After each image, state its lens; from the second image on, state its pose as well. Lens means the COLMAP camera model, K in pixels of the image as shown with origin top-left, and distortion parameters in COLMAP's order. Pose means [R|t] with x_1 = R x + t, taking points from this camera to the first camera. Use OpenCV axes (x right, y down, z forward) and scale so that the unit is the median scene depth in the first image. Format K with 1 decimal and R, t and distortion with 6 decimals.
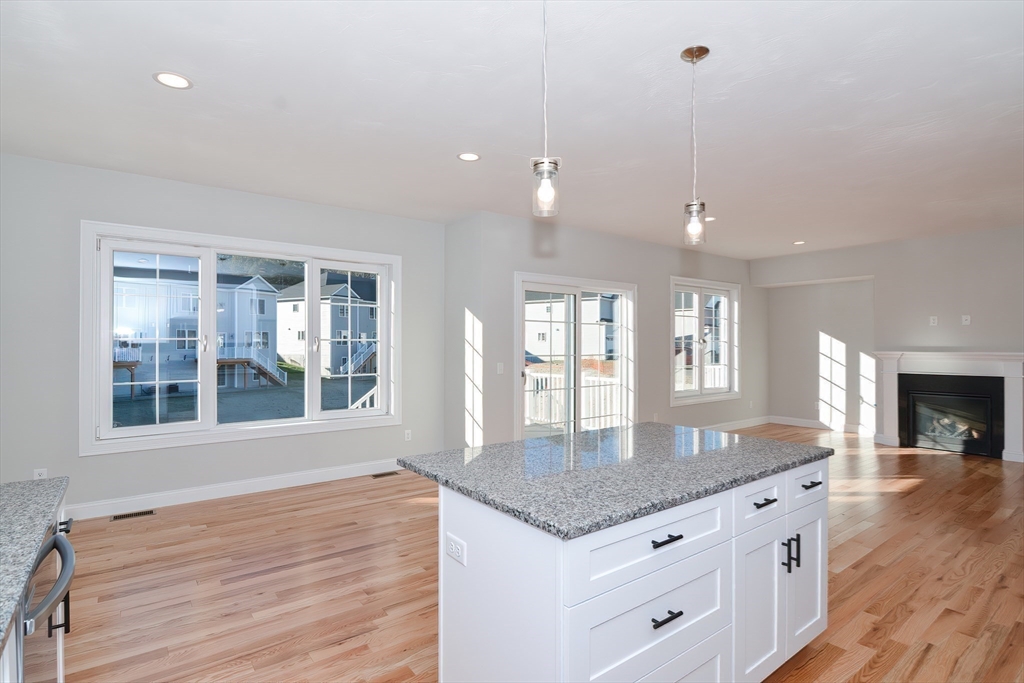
lens RADIAL K [[502.6, 0, 534.4], [0, 502.6, 343.7], [0, 0, 1]] dist [-0.040493, 0.000267]
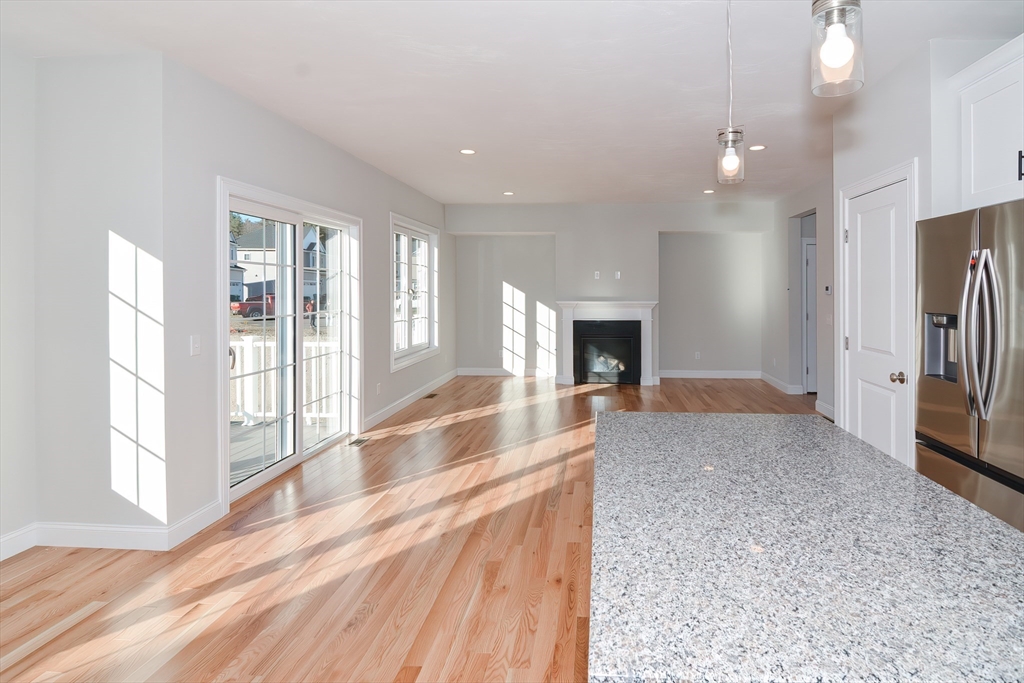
lens RADIAL K [[508.4, 0, 512.0], [0, 508.4, 298.6], [0, 0, 1]] dist [-0.002405, -0.000850]
pose [[0.667735, -0.013450, 0.744277, -0.218529], [-0.006042, 0.999706, 0.023486, -0.015536], [-0.744374, -0.020180, 0.667458, 0.310747]]
